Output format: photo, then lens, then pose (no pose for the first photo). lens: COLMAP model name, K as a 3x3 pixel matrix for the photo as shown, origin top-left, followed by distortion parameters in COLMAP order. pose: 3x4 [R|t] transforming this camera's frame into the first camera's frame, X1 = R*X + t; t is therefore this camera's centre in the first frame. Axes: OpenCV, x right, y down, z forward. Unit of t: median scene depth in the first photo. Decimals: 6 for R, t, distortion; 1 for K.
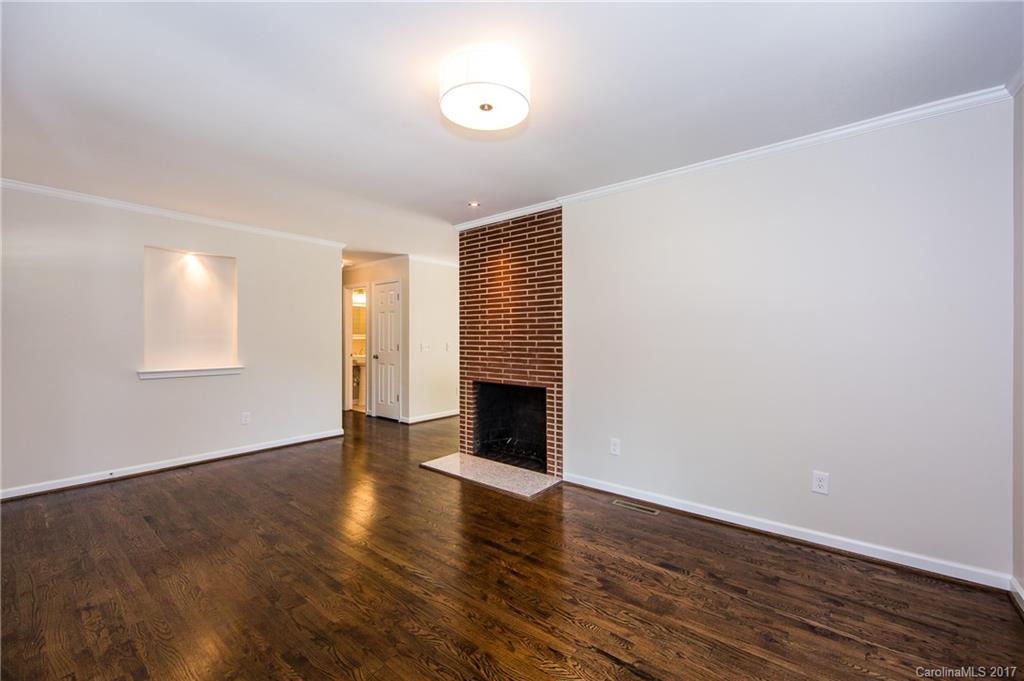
lens RADIAL K [[408.1, 0, 520.8], [0, 408.1, 349.5], [0, 0, 1]] dist [-0.001669, -0.001122]
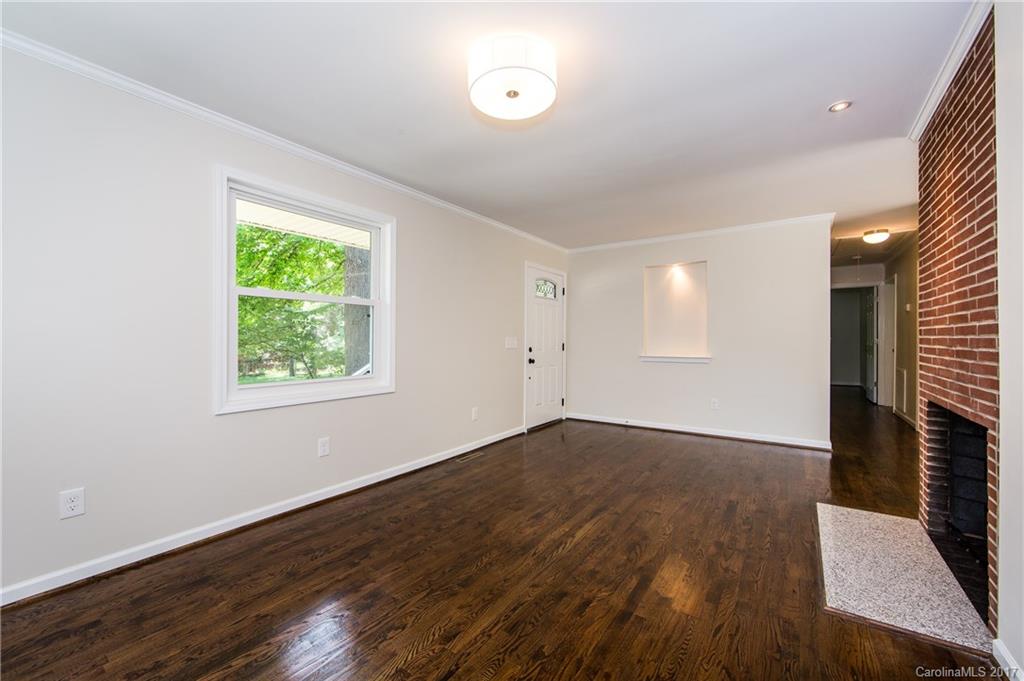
lens RADIAL K [[408.1, 0, 514.2], [0, 408.1, 337.1], [0, 0, 1]] dist [-0.001669, -0.001122]
pose [[0.058625, -0.007302, -0.998253, 0.466886], [-0.027510, 0.999582, -0.008927, 0.015257], [0.997901, 0.027986, 0.058399, 0.466946]]
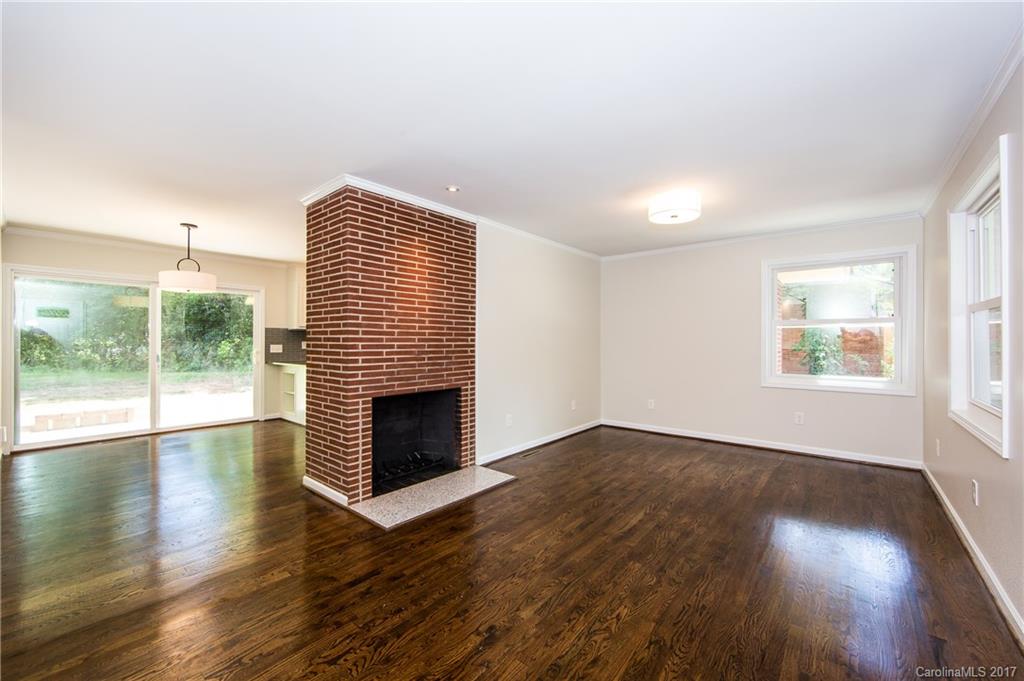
lens RADIAL K [[408.1, 0, 505.6], [0, 408.1, 344.6], [0, 0, 1]] dist [-0.001669, -0.001122]
pose [[0.042342, -0.011642, 0.999035, -0.987610], [0.020422, 0.999733, 0.010785, -0.025767], [-0.998894, 0.019946, 0.042568, 0.842039]]
